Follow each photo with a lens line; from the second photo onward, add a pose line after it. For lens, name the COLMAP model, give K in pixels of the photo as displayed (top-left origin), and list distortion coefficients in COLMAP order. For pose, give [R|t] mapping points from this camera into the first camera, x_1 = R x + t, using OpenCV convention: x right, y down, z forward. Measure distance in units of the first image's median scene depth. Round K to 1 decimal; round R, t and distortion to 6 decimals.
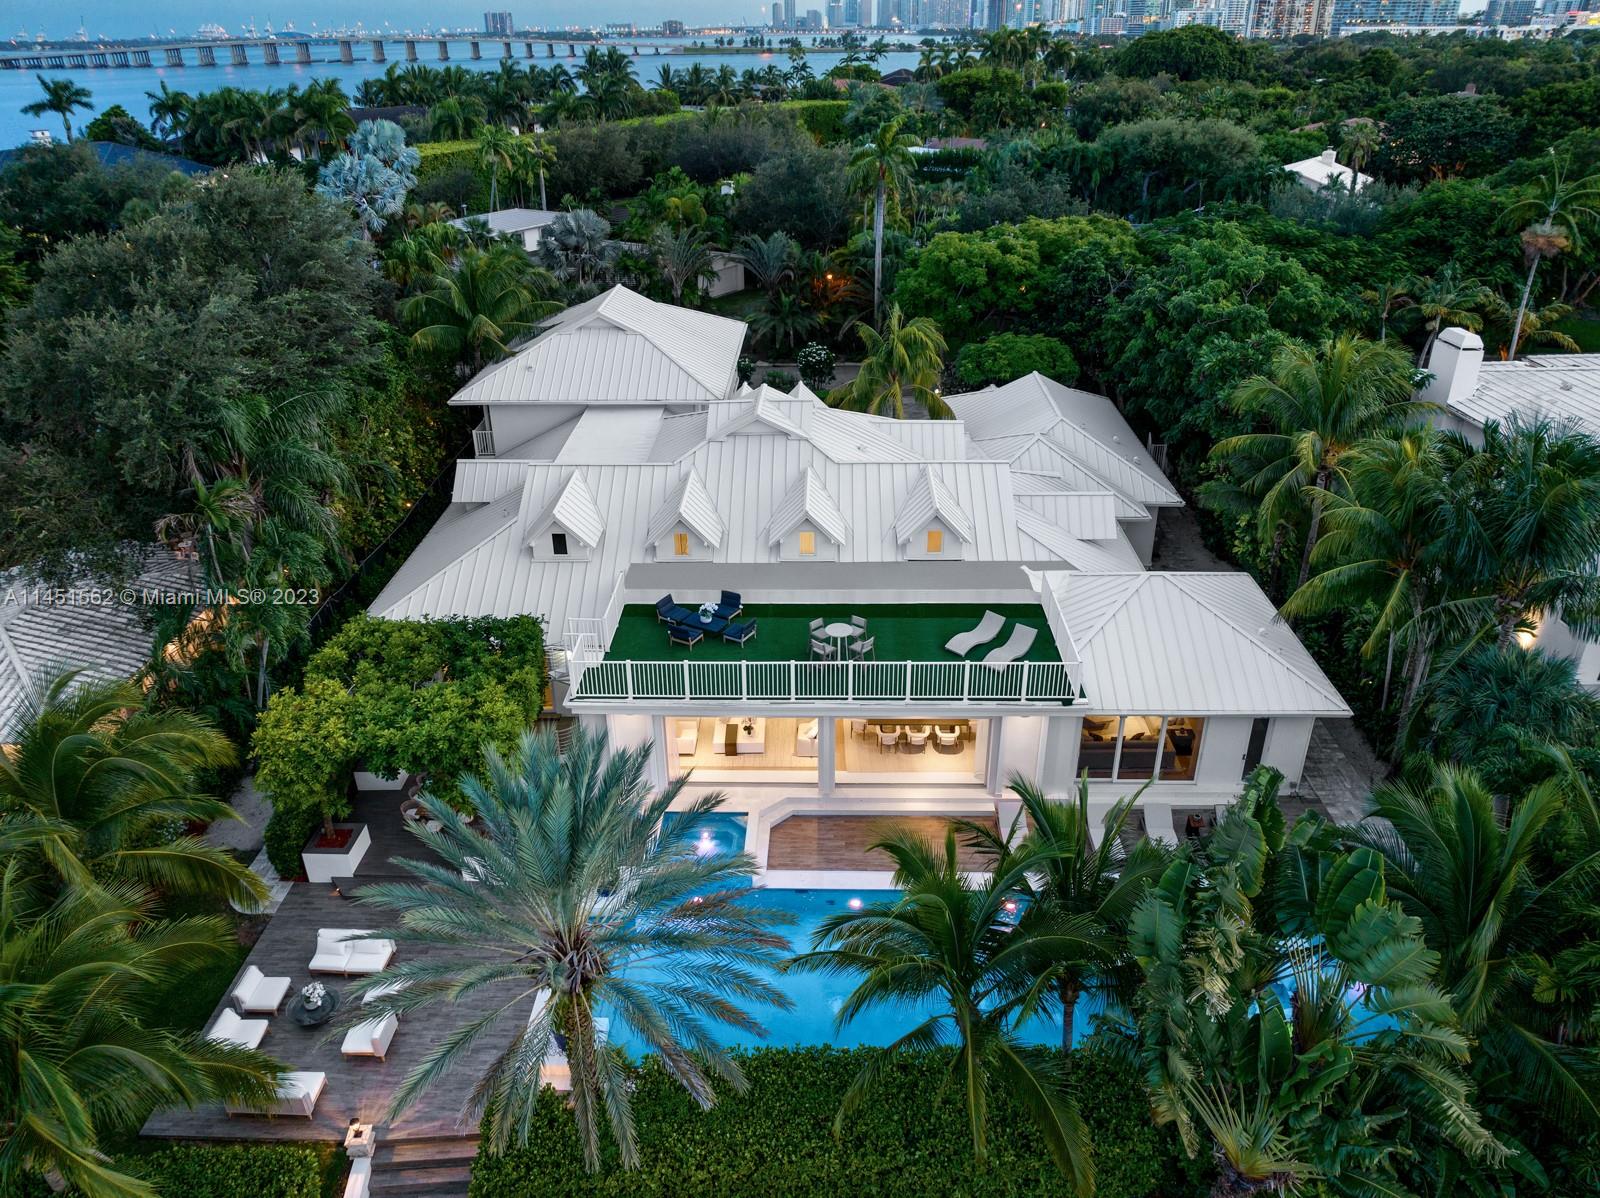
lens RADIAL K [[1093.6, 0, 800.0], [0, 1093.6, 599.0], [0, 0, 1]] dist [-0.034405, 0.001180]
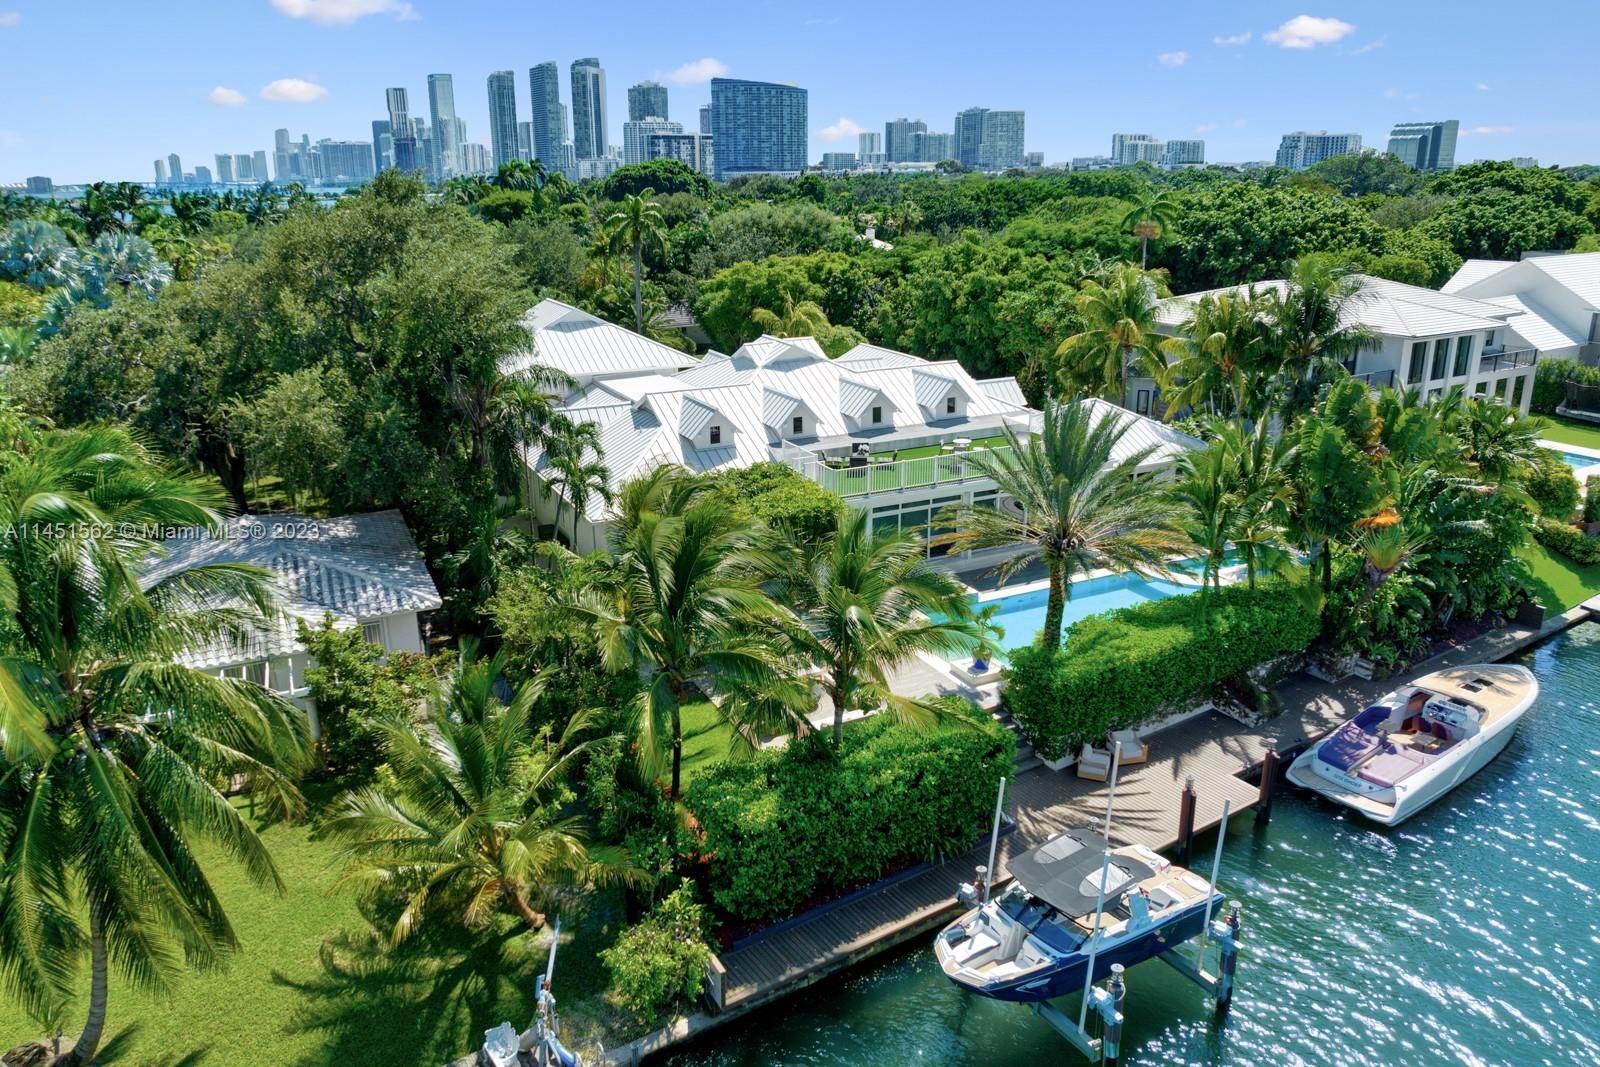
lens RADIAL K [[1104.7, 0, 799.0], [0, 1104.7, 501.0], [0, 0, 1]] dist [-0.044043, -0.000357]
pose [[0.881613, -0.132270, 0.453059, -0.249148], [0.219905, 0.964483, -0.146336, 0.080838], [-0.417612, 0.228642, 0.879388, -0.063488]]
